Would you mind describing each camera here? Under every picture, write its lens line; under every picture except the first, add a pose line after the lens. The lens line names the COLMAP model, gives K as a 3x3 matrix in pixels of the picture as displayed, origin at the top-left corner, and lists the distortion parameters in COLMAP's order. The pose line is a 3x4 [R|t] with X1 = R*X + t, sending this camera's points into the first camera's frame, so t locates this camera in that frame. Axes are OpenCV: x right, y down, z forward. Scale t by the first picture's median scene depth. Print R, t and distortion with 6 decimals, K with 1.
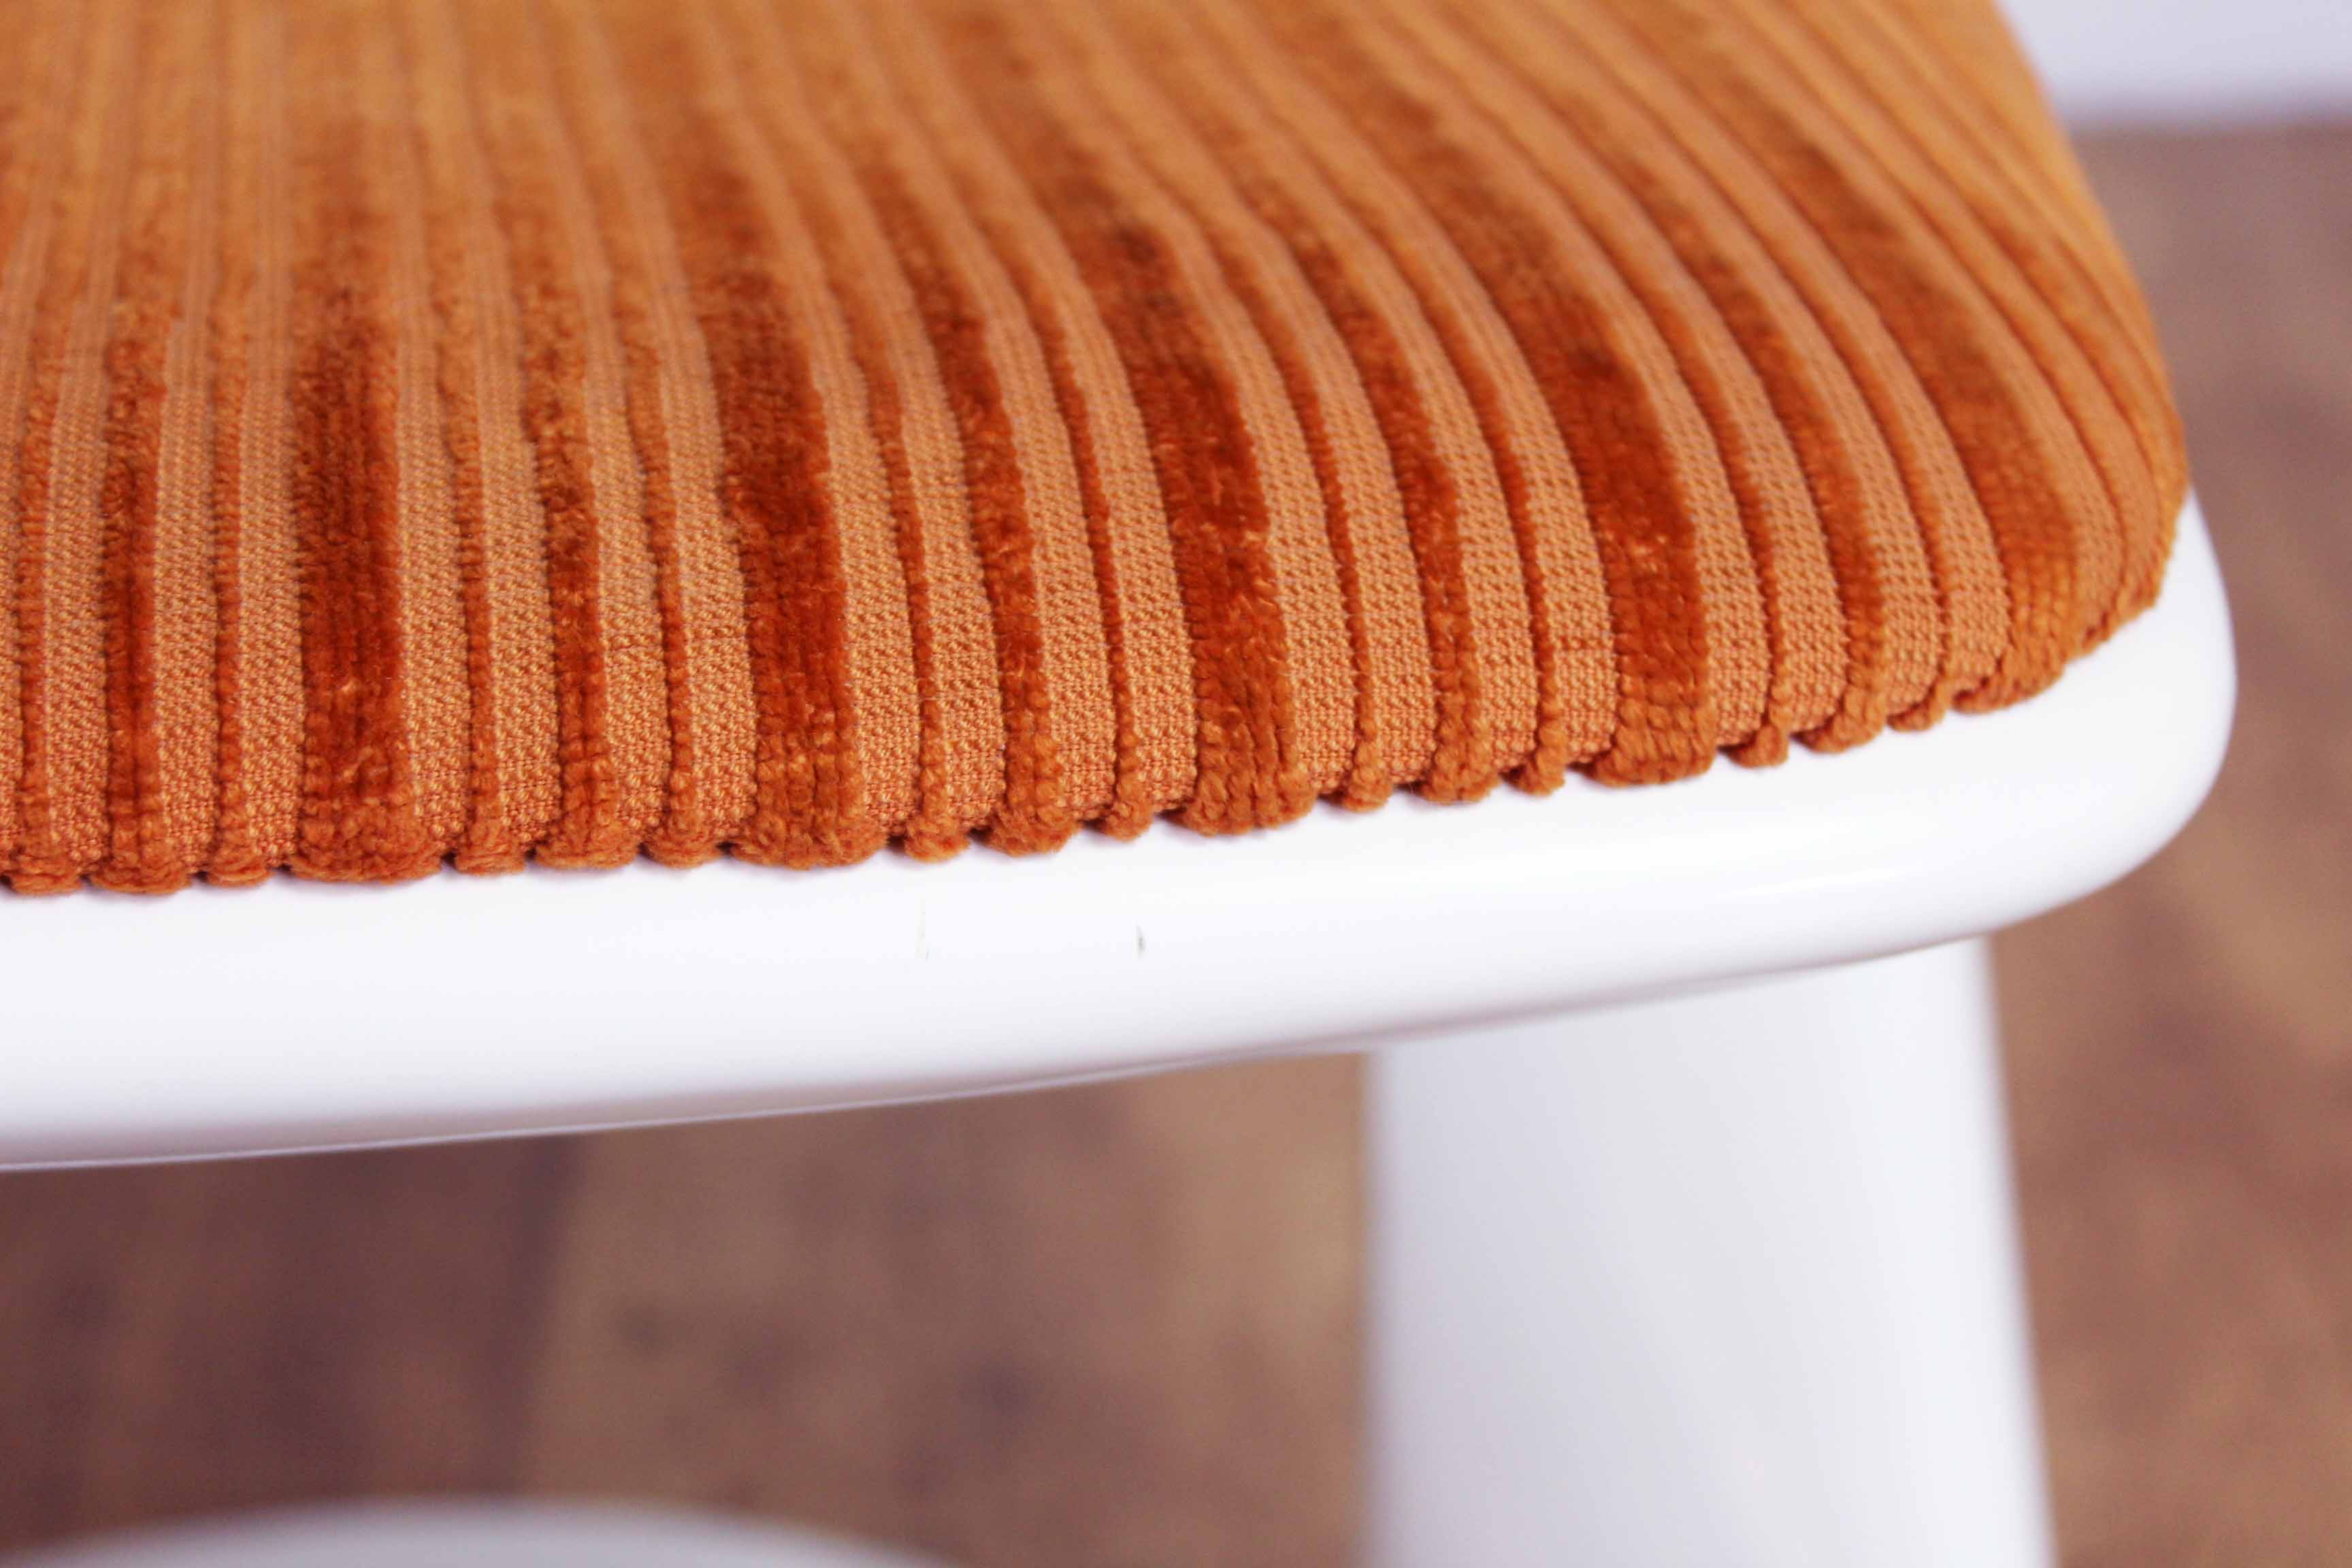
lens RADIAL K [[4818.3, 0, 1176.0], [0, 4818.3, 784.0], [0, 0, 1]] dist [0.036086, 0.067789]
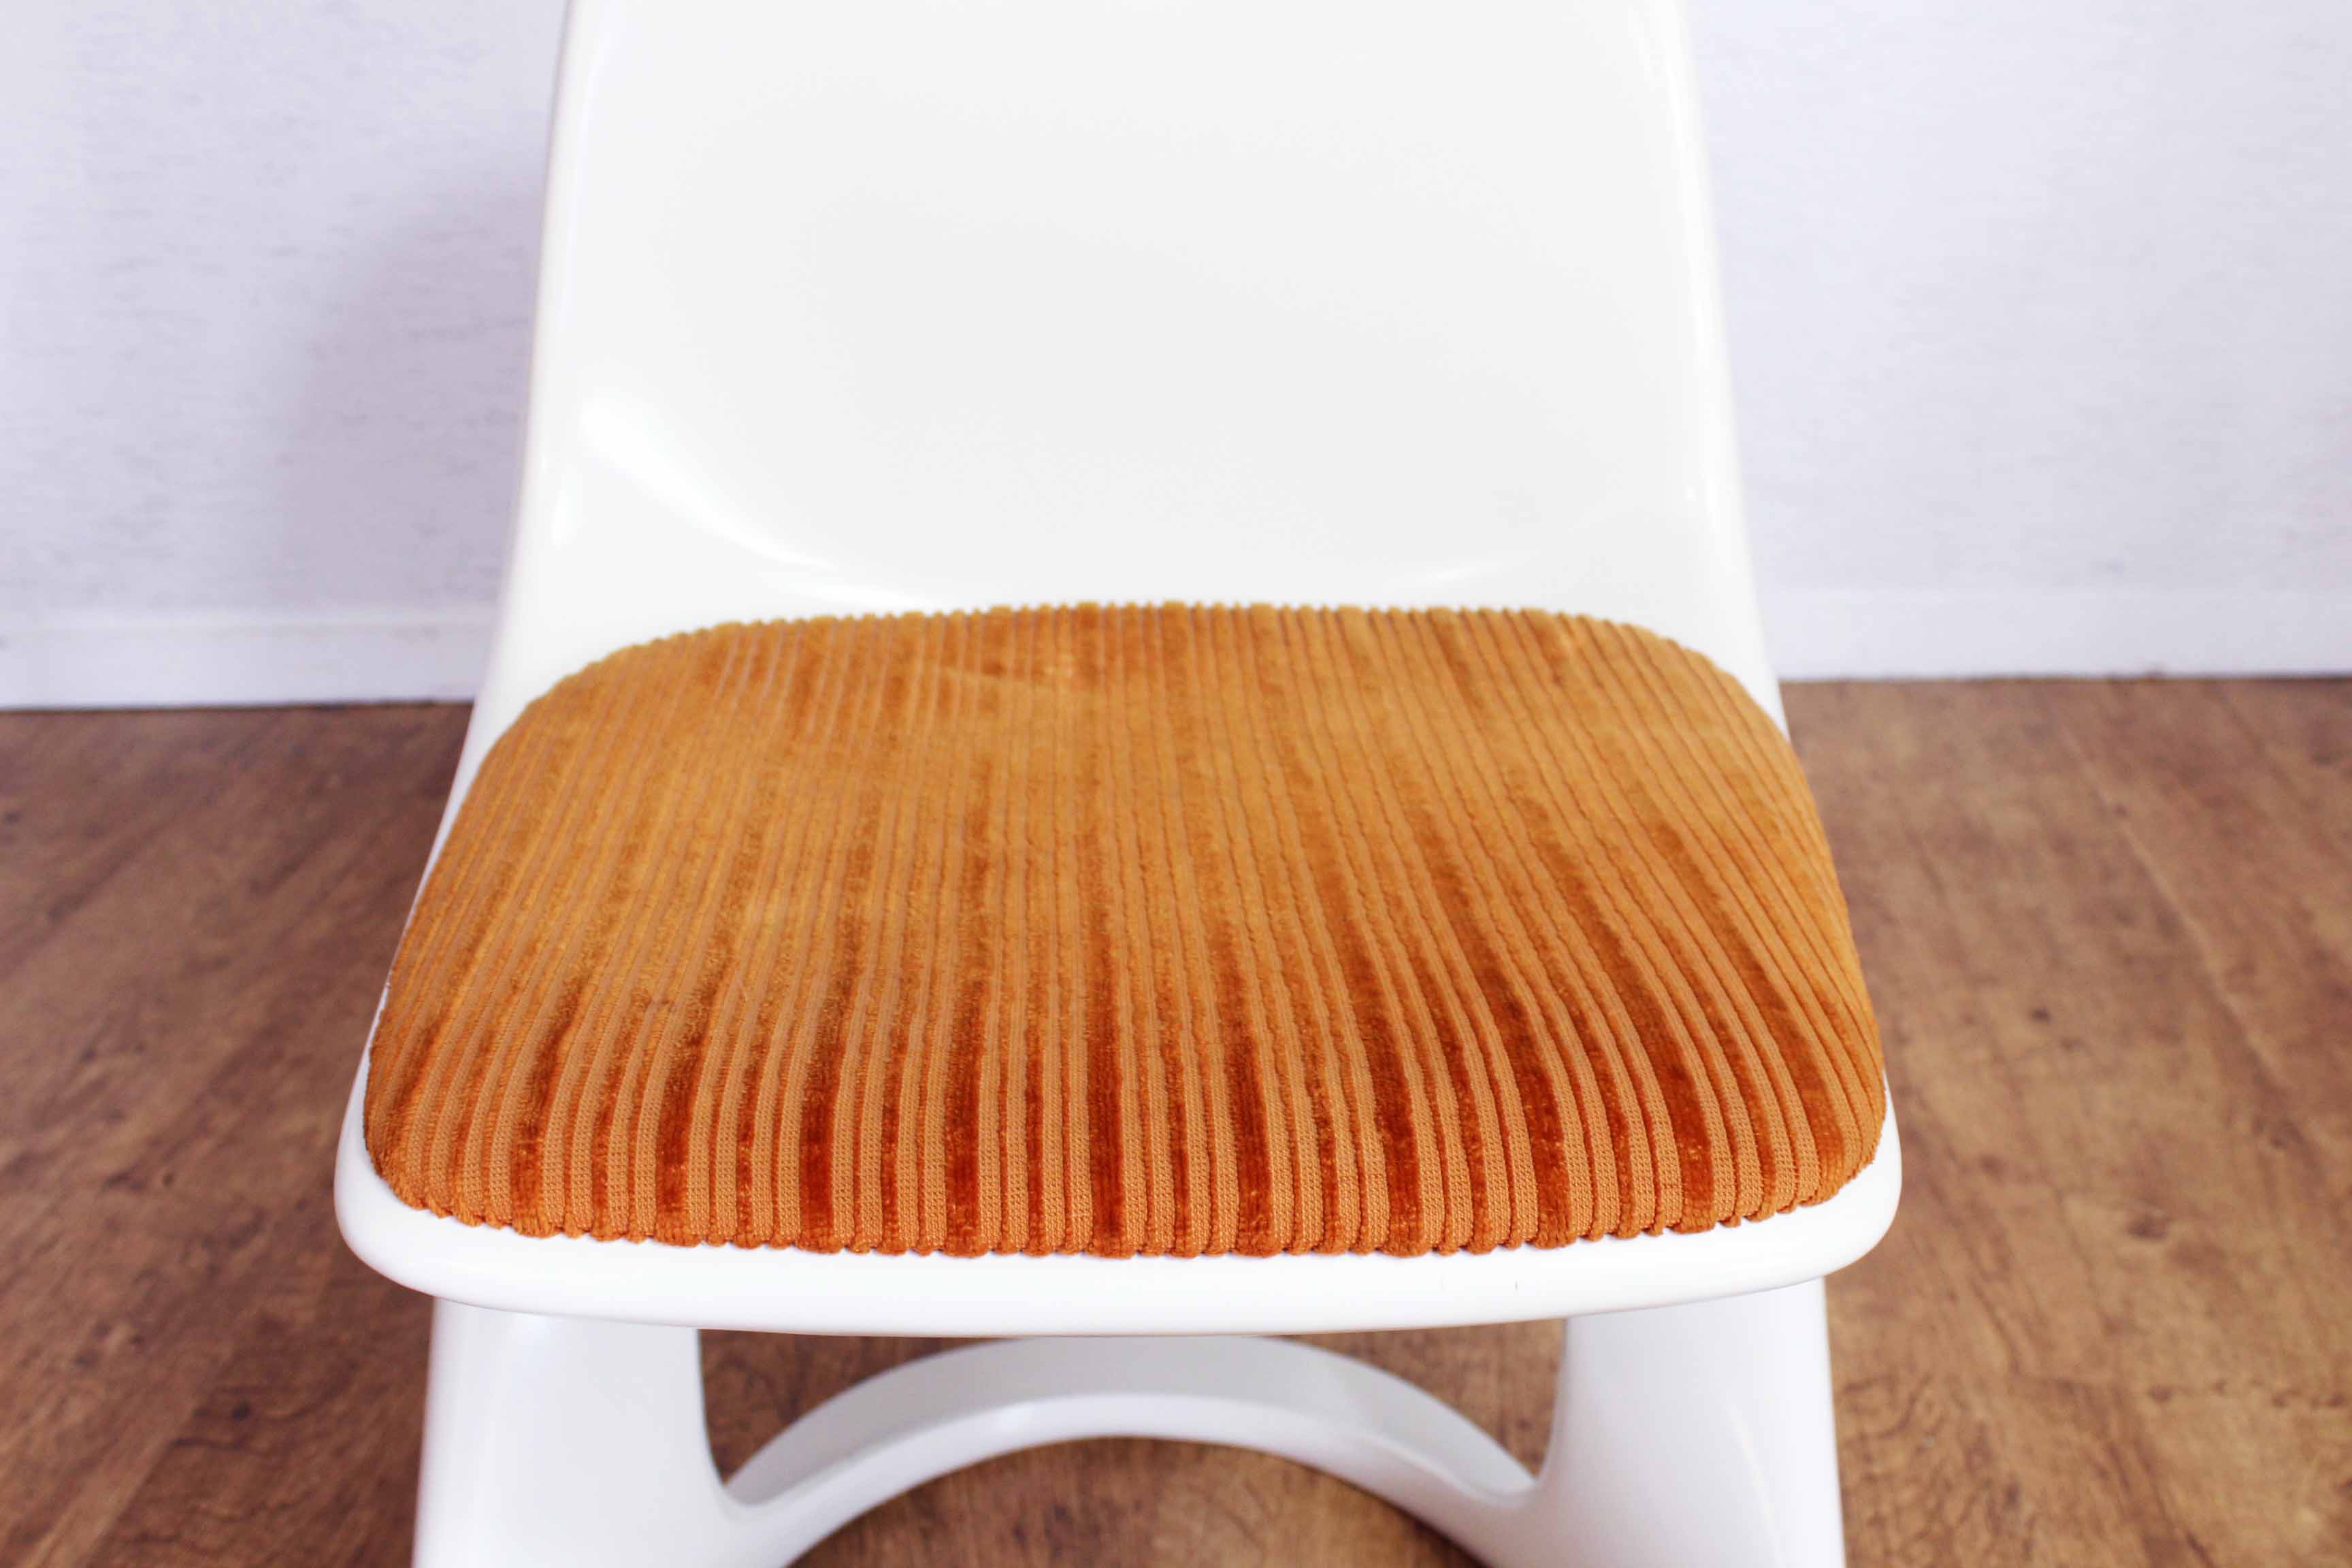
lens RADIAL K [[2236.9, 0, 1176.0], [0, 2236.9, 784.0], [0, 0, 1]] dist [-0.154459, 0.149860]
pose [[0.991084, 0.020663, -0.131624, -0.040243], [-0.029603, 0.997358, -0.066332, -0.168959], [0.129906, 0.069637, 0.989078, -0.365524]]
